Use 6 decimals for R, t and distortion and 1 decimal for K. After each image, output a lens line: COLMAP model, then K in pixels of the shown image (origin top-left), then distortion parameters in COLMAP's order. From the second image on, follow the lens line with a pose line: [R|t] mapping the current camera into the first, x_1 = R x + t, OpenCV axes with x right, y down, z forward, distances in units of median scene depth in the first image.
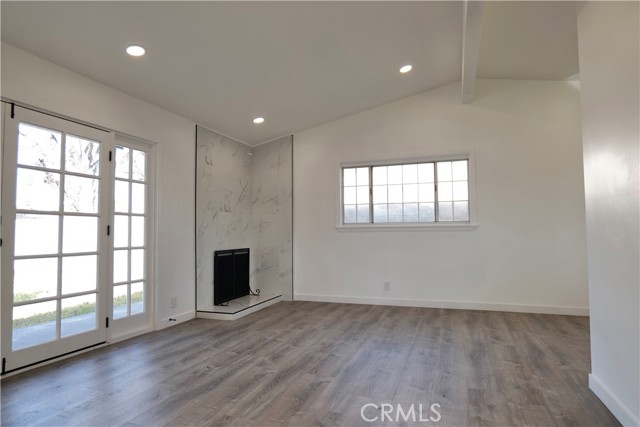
lens RADIAL K [[373.8, 0, 321.5], [0, 373.8, 215.1], [0, 0, 1]] dist [-0.028706, 0.013973]
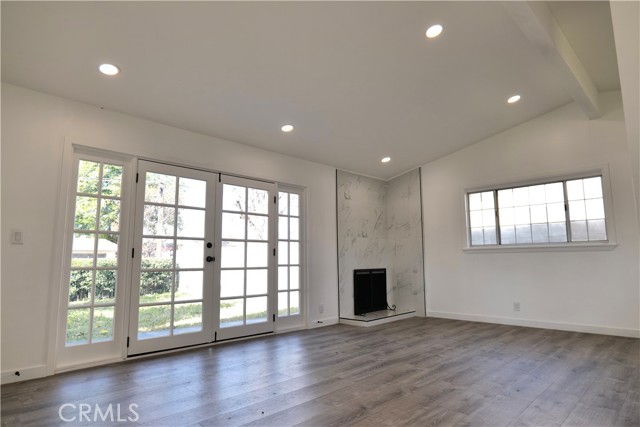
lens RADIAL K [[373.8, 0, 321.5], [0, 373.8, 215.1], [0, 0, 1]] dist [-0.028706, 0.013973]
pose [[0.907670, -0.049660, -0.416736, 0.144726], [0.020784, 0.997075, -0.073546, 0.006657], [0.419169, 0.058094, 0.906048, -0.171838]]
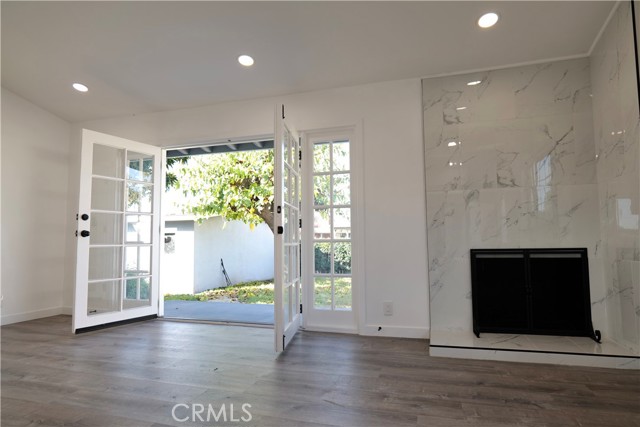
lens RADIAL K [[373.8, 0, 321.5], [0, 373.8, 215.1], [0, 0, 1]] dist [-0.028706, 0.013973]
pose [[0.043471, -0.064012, -0.997002, 0.393495], [0.058600, 0.996390, -0.061418, 0.065988], [0.997335, -0.055755, 0.047066, 0.766383]]
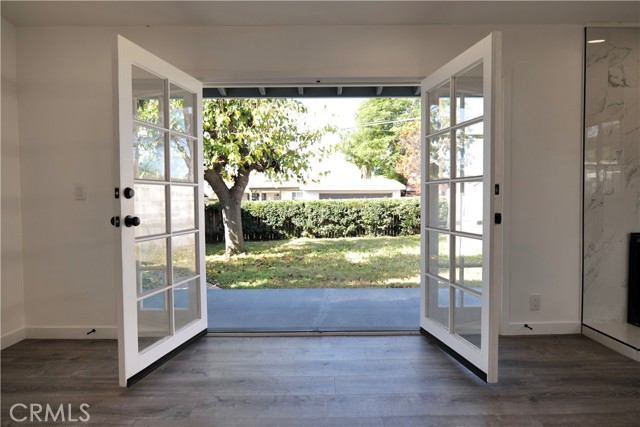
lens RADIAL K [[373.8, 0, 321.5], [0, 373.8, 215.1], [0, 0, 1]] dist [-0.028706, 0.013973]
pose [[0.337107, 0.044619, -0.940409, 0.104908], [0.054052, 0.996311, 0.066648, 0.002606], [0.939914, -0.073298, 0.333452, 0.375074]]
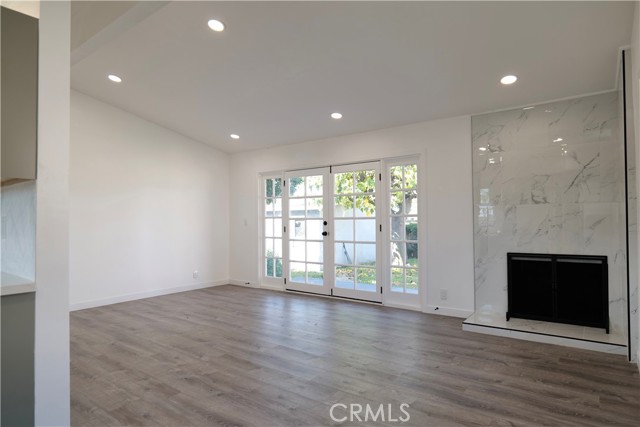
lens RADIAL K [[373.8, 0, 321.5], [0, 373.8, 215.1], [0, 0, 1]] dist [-0.028706, 0.013973]
pose [[-0.296455, -0.003223, -0.955041, 0.688178], [0.057957, 0.998091, -0.021359, 0.006072], [0.953287, -0.061683, -0.295703, 0.922037]]
